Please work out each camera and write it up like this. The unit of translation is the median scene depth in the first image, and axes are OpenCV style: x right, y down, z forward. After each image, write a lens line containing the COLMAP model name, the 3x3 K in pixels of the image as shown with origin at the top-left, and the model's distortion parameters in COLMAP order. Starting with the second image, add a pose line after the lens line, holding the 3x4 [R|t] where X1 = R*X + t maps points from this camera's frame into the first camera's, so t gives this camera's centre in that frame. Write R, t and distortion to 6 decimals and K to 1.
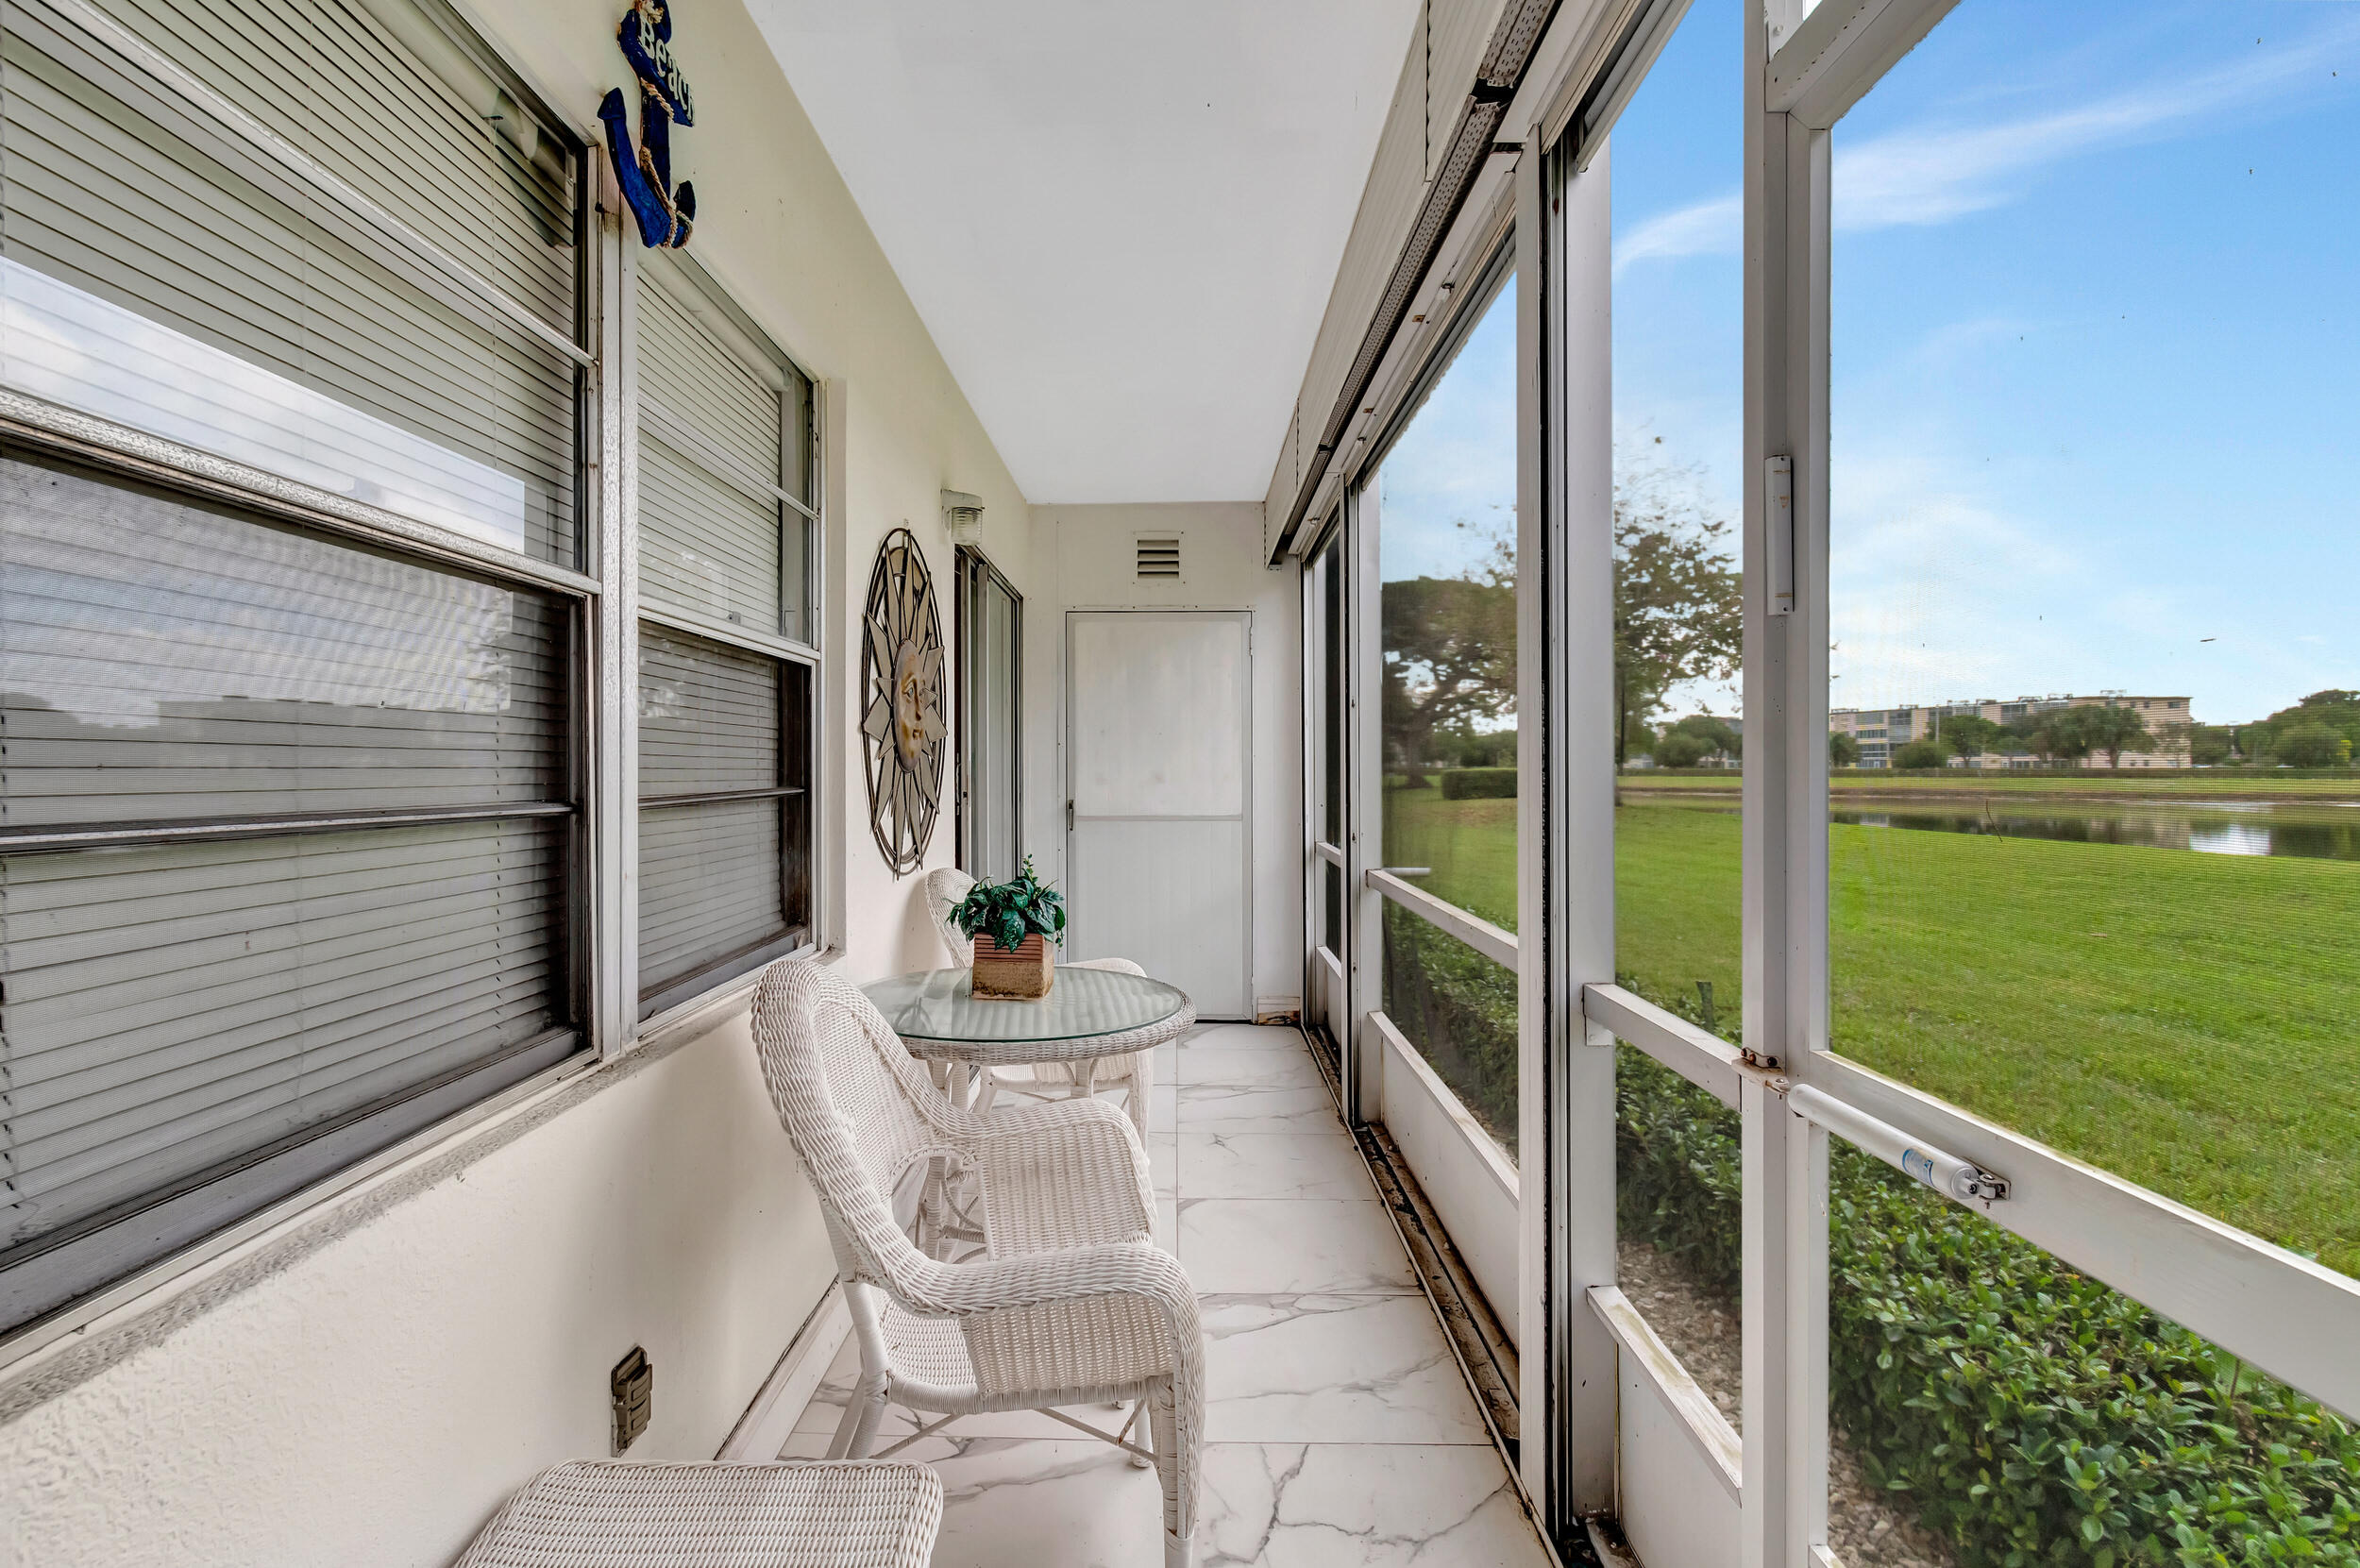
lens RADIAL K [[1134.6, 0, 1176.7], [0, 1134.6, 777.2], [0, 0, 1]] dist [-0.003517, -0.000426]
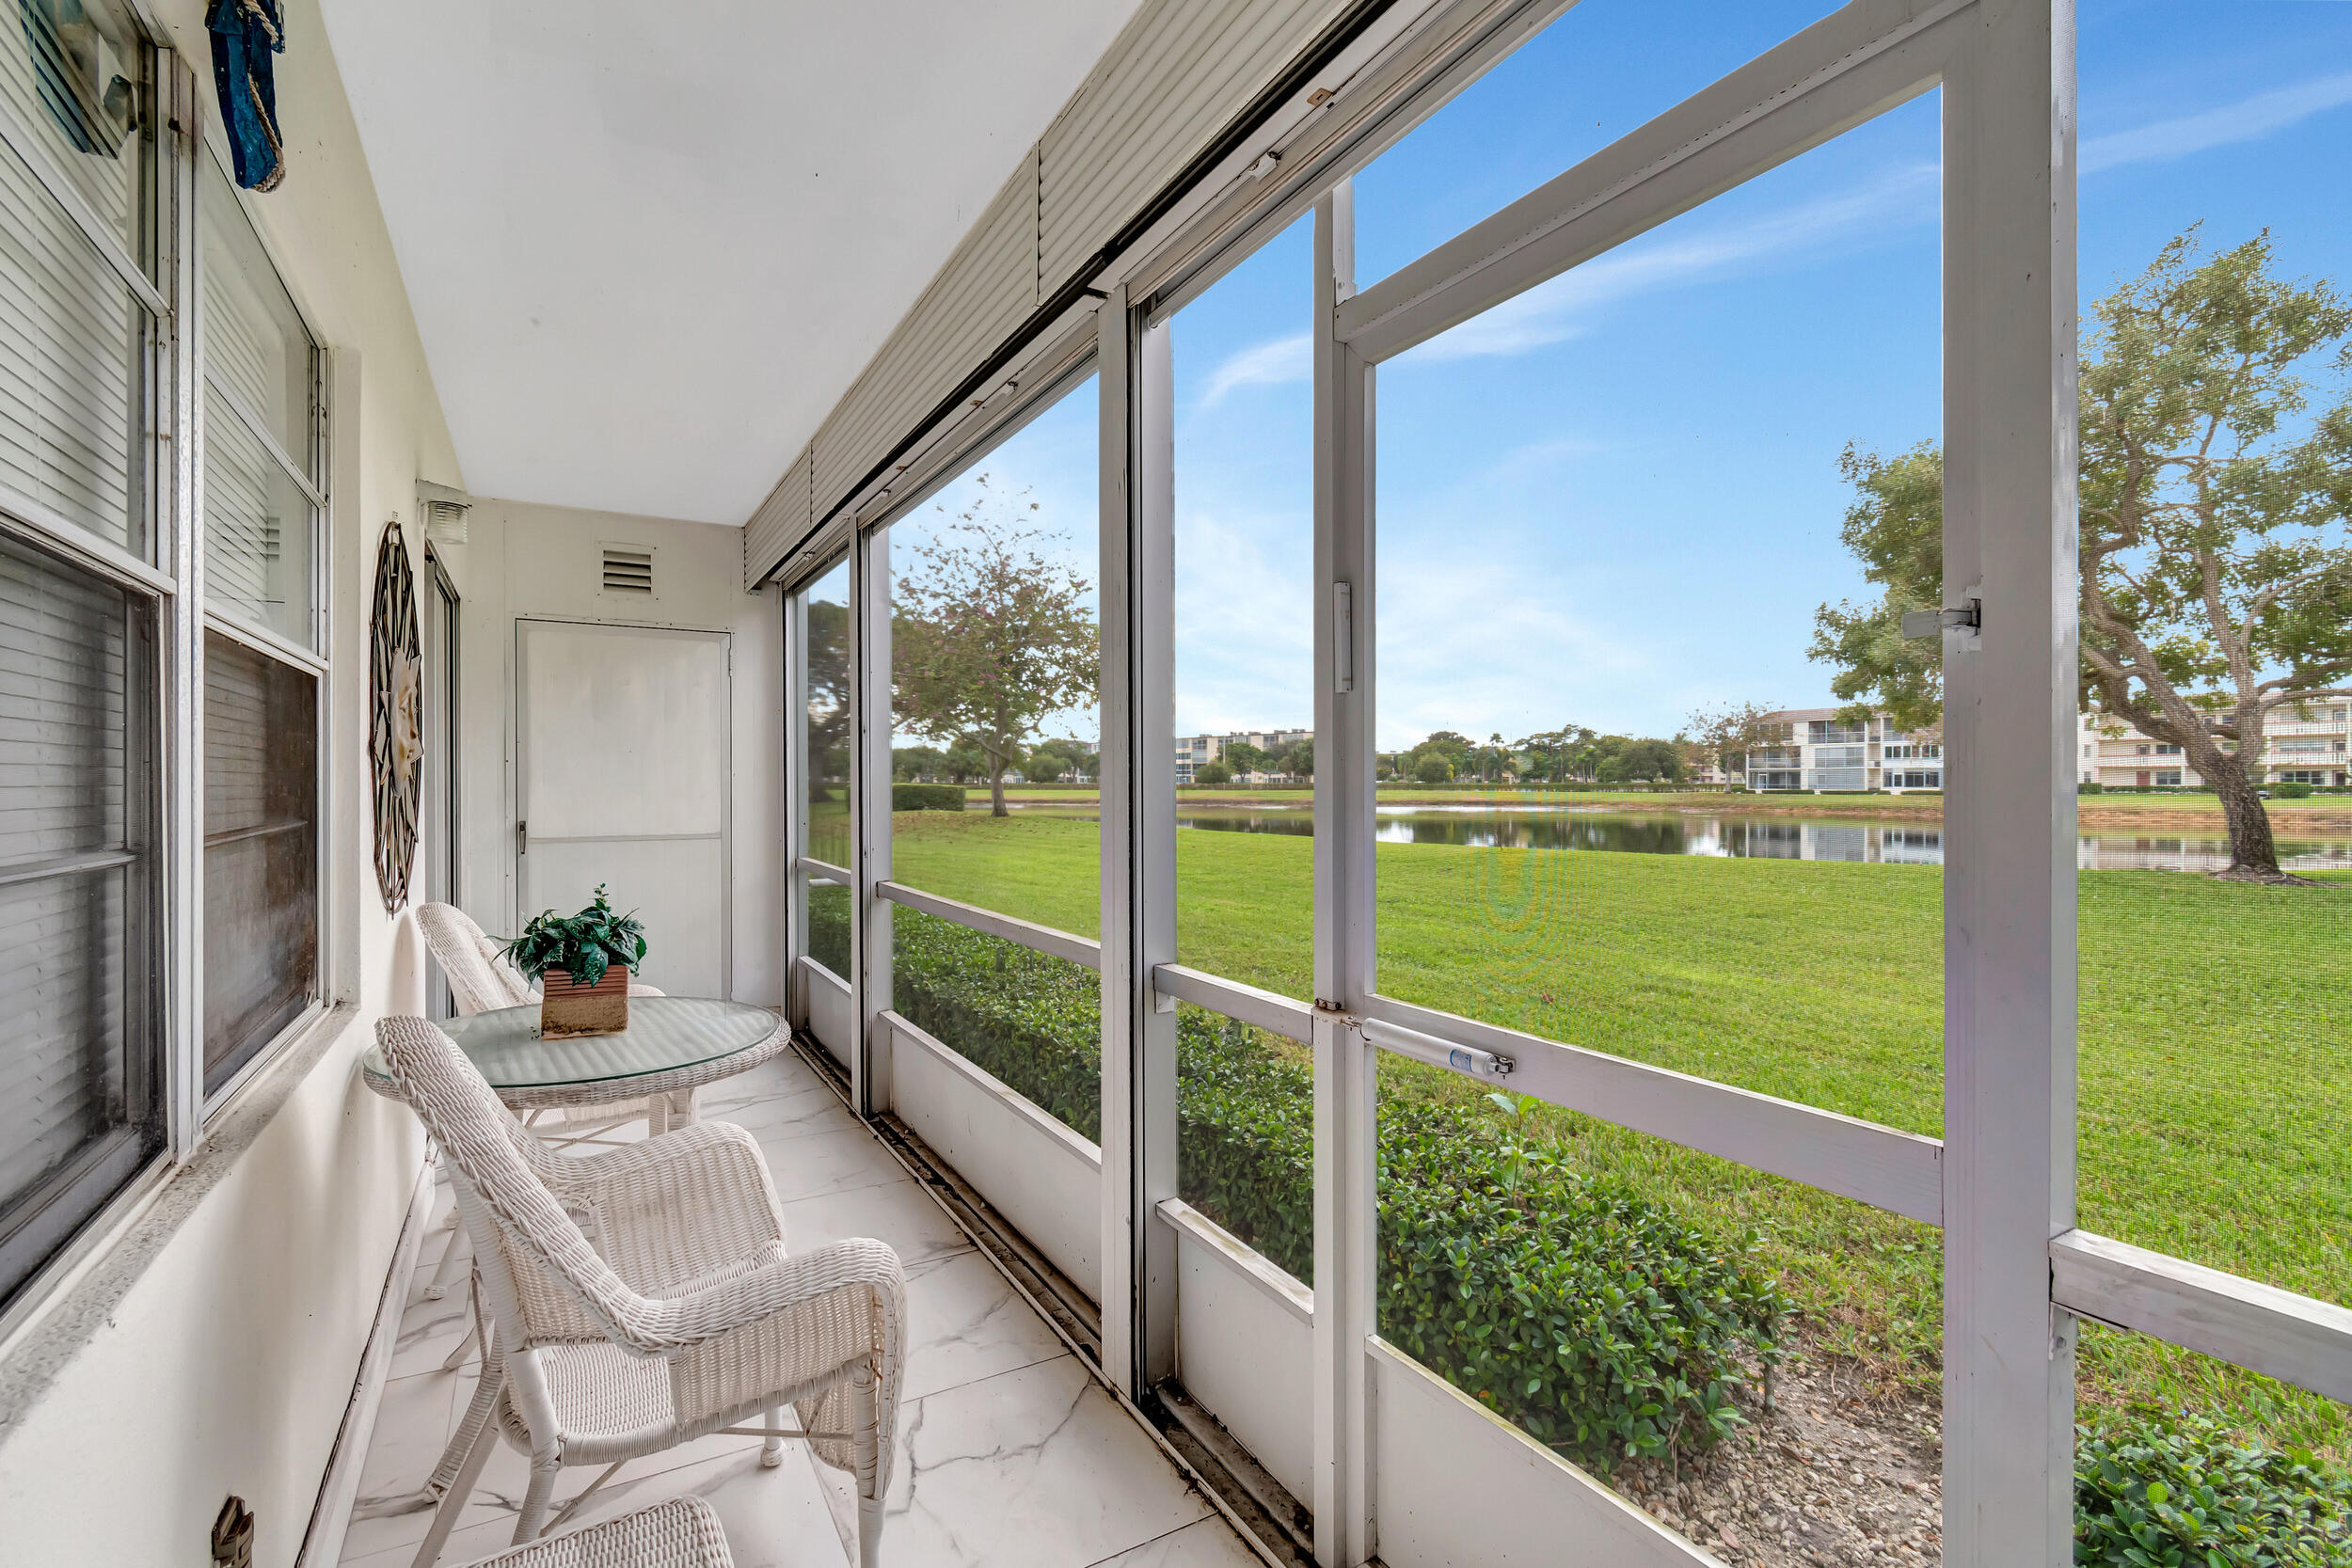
lens RADIAL K [[1039.7, 0, 1162.1], [0, 1039.7, 787.5], [0, 0, 1]] dist [0.005472, -0.003139]
pose [[0.860928, -0.000194, 0.508726, -0.114801], [0.001520, 0.999996, -0.002191, -0.007710], [-0.508724, 0.002659, 0.860925, -0.005702]]
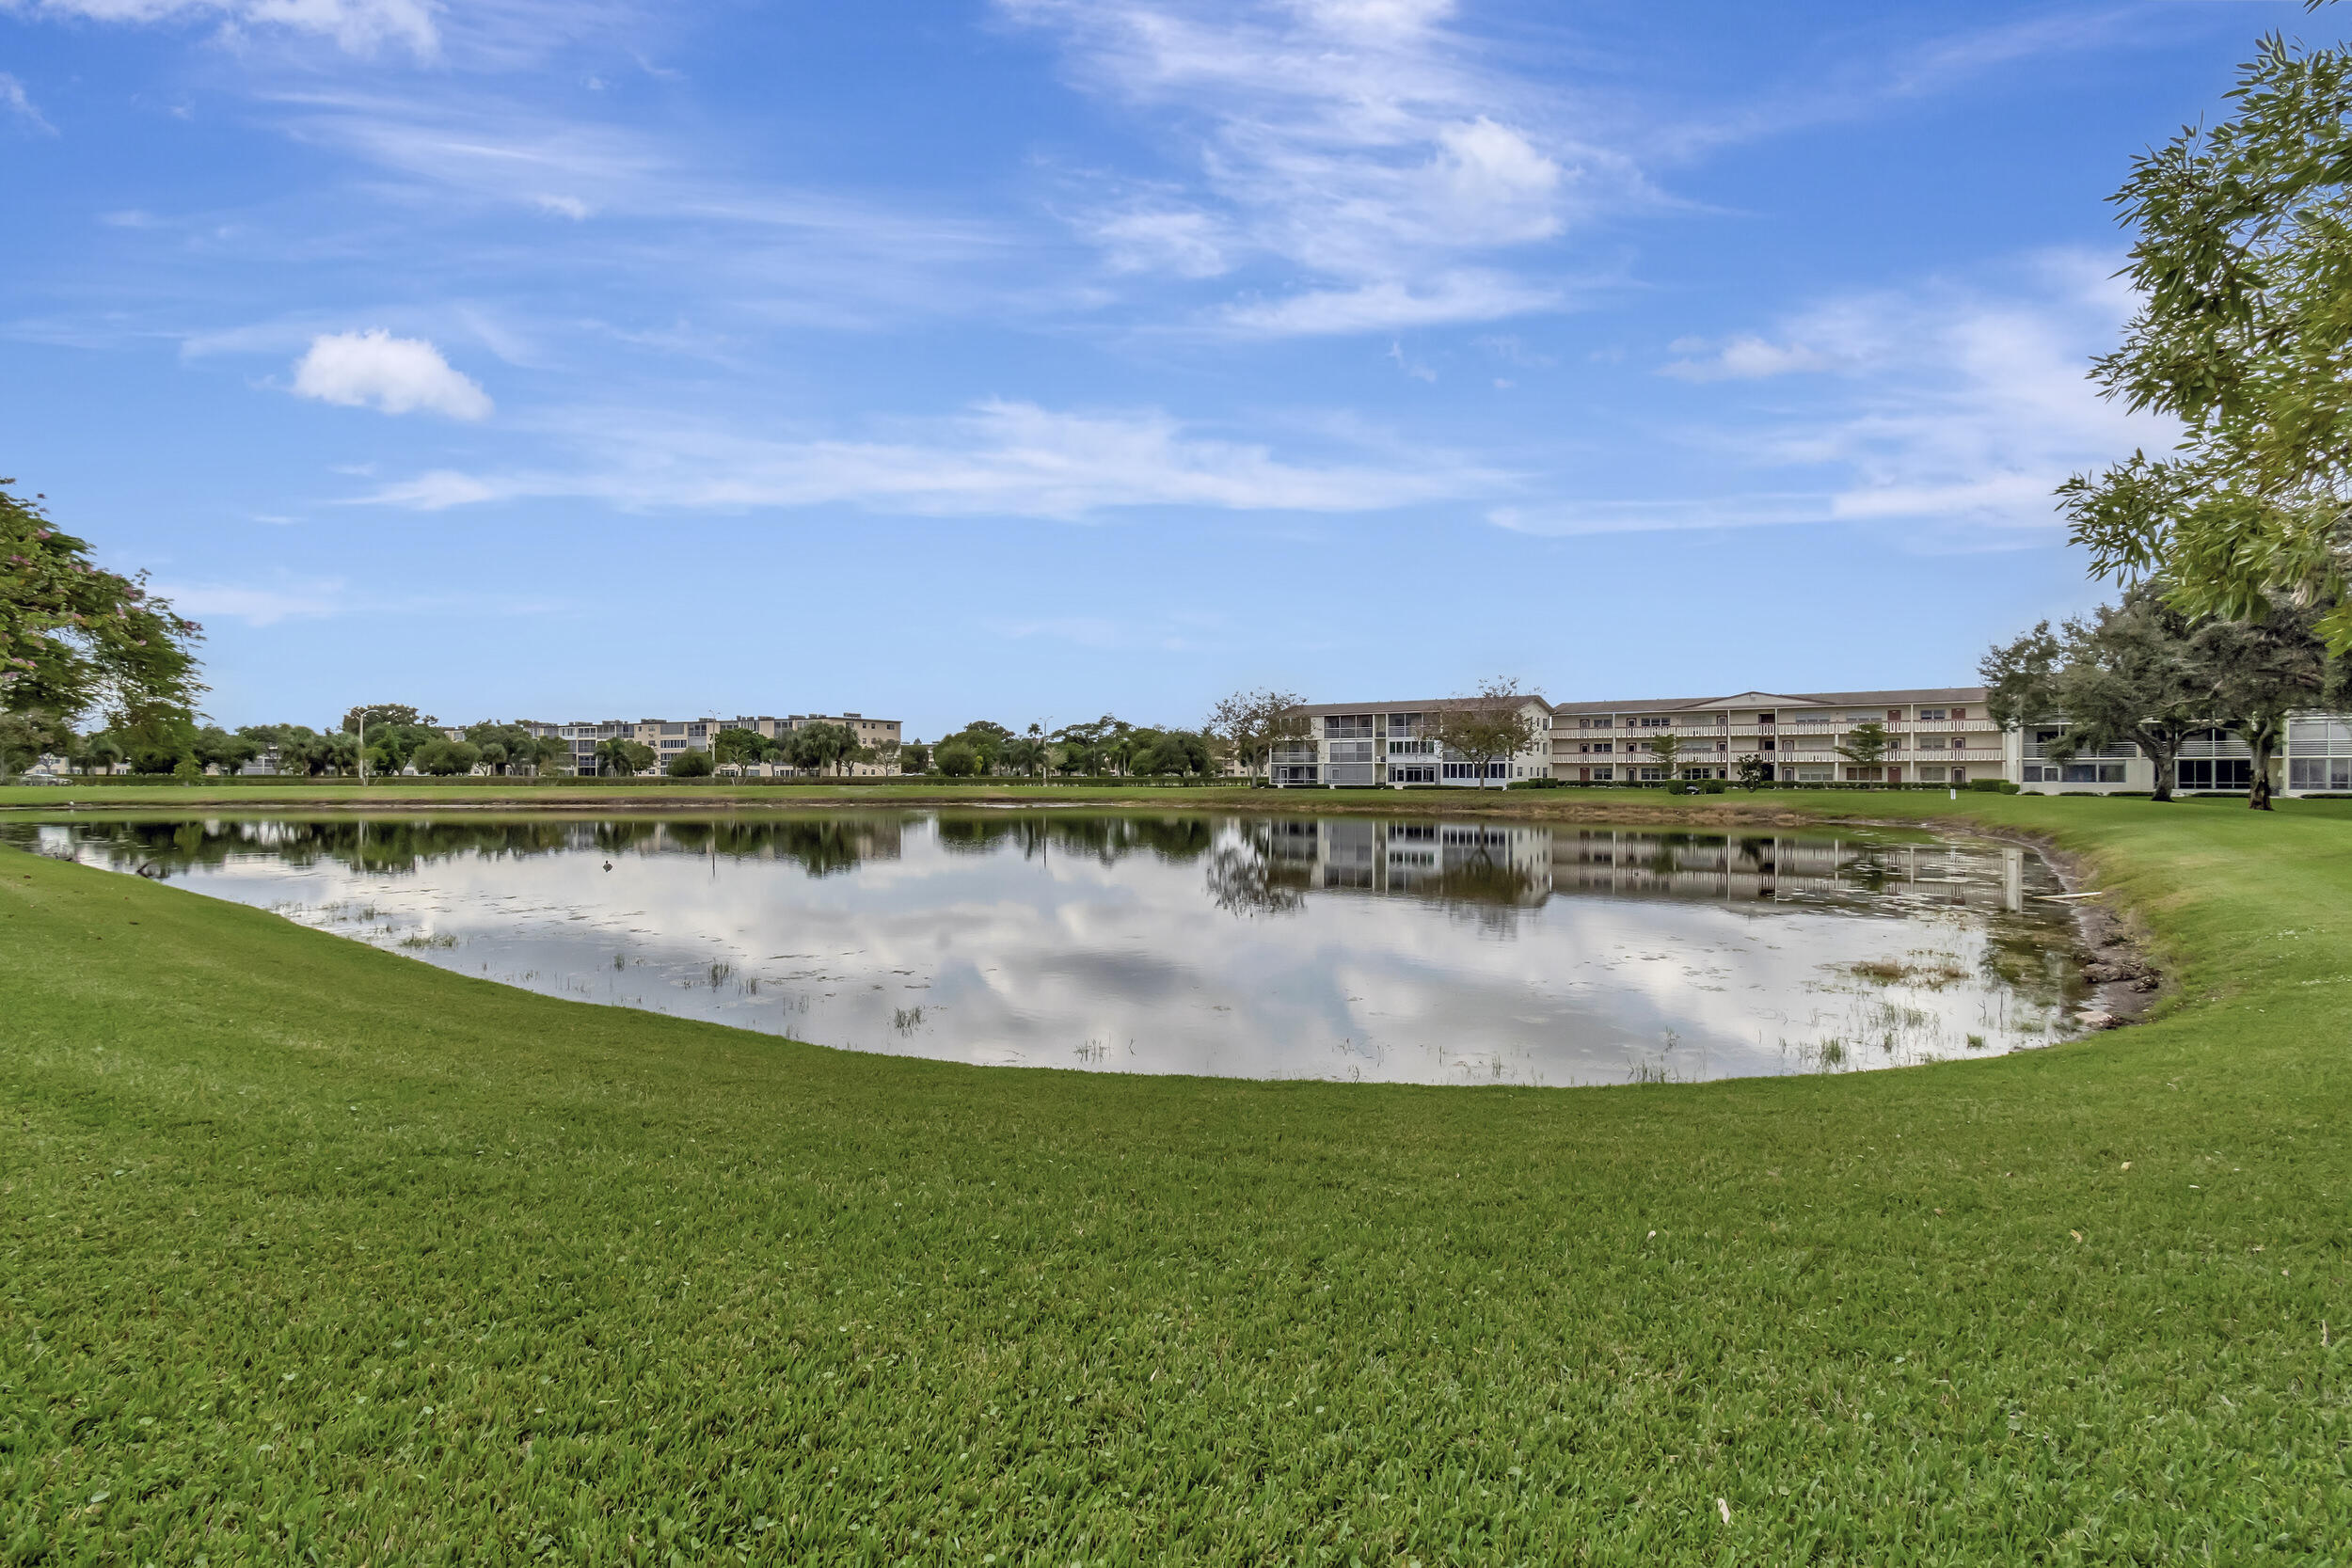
lens RADIAL K [[1039.7, 0, 1180.9], [0, 1039.7, 785.7], [0, 0, 1]] dist [0.005472, -0.003139]
pose [[0.563686, -0.005069, 0.825974, 3.577619], [0.002423, 0.999987, 0.004483, -0.075351], [-0.825986, -0.000526, 0.563691, 2.501764]]
